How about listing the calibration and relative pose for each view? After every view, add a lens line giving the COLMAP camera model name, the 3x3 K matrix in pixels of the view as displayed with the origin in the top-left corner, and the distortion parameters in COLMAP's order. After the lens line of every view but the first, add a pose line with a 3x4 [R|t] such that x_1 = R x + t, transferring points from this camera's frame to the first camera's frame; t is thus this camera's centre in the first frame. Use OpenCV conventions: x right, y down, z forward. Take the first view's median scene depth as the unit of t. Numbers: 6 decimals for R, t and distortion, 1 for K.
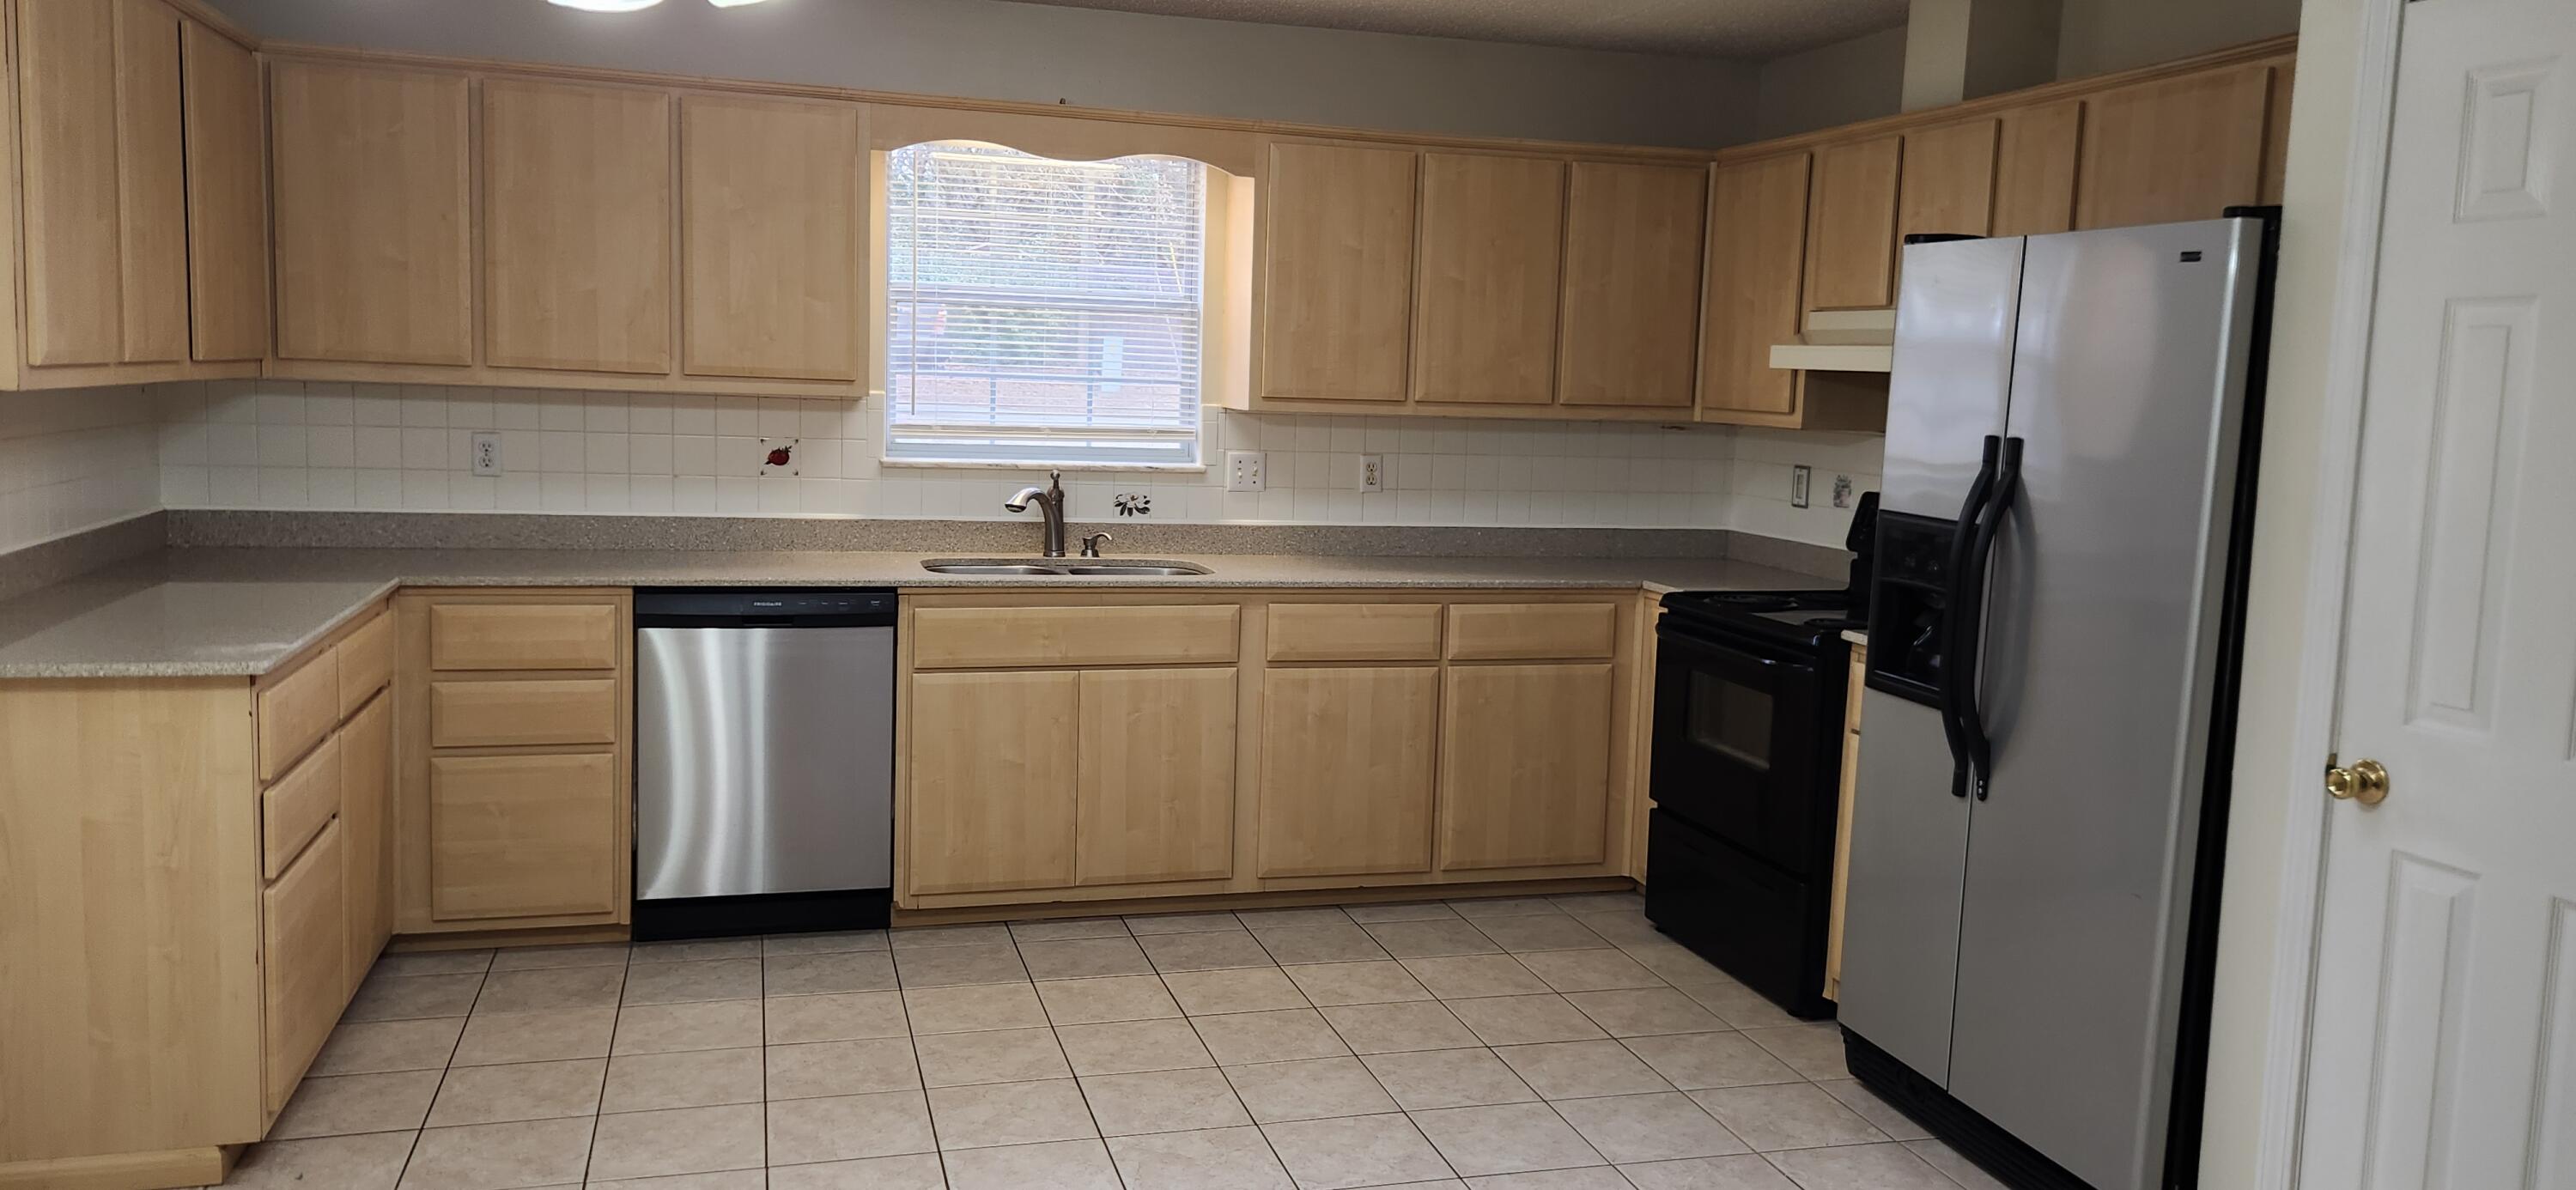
lens RADIAL K [[1827.0, 0, 1270.0], [0, 1827.0, 603.2], [0, 0, 1]] dist [0.100724, -0.106887]
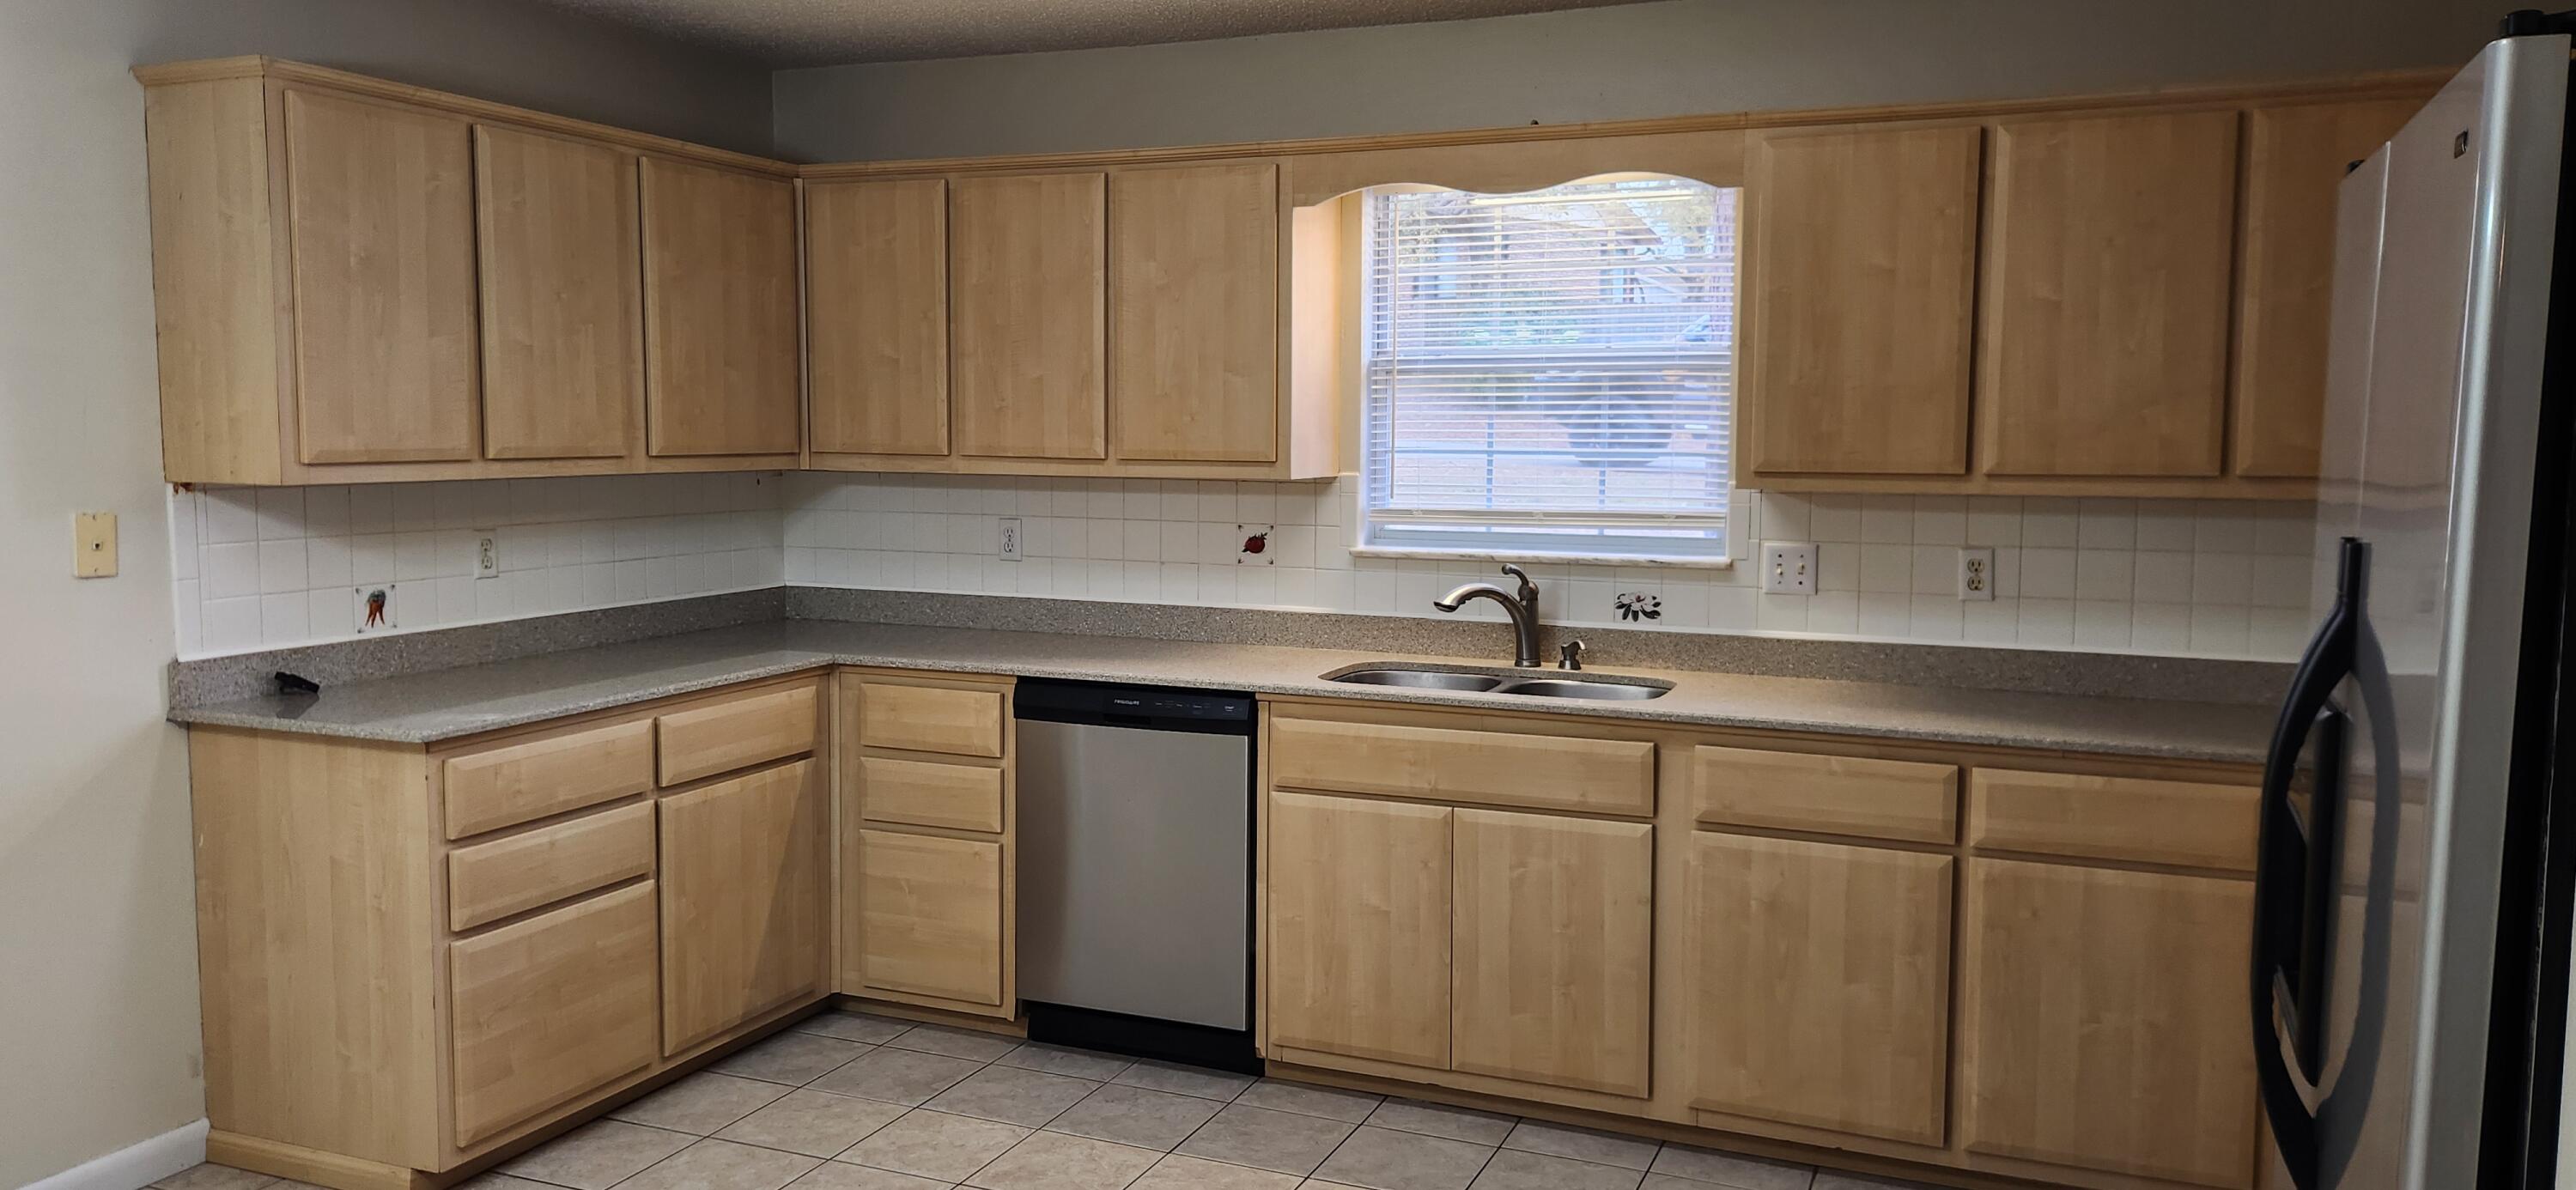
lens RADIAL K [[1827.0, 0, 1270.0], [0, 1827.0, 603.2], [0, 0, 1]] dist [0.100724, -0.106887]
pose [[0.781813, 0.032330, -0.622674, 0.328428], [-0.058597, 0.998045, -0.021753, -0.030797], [0.620753, 0.053494, 0.782179, 0.287744]]
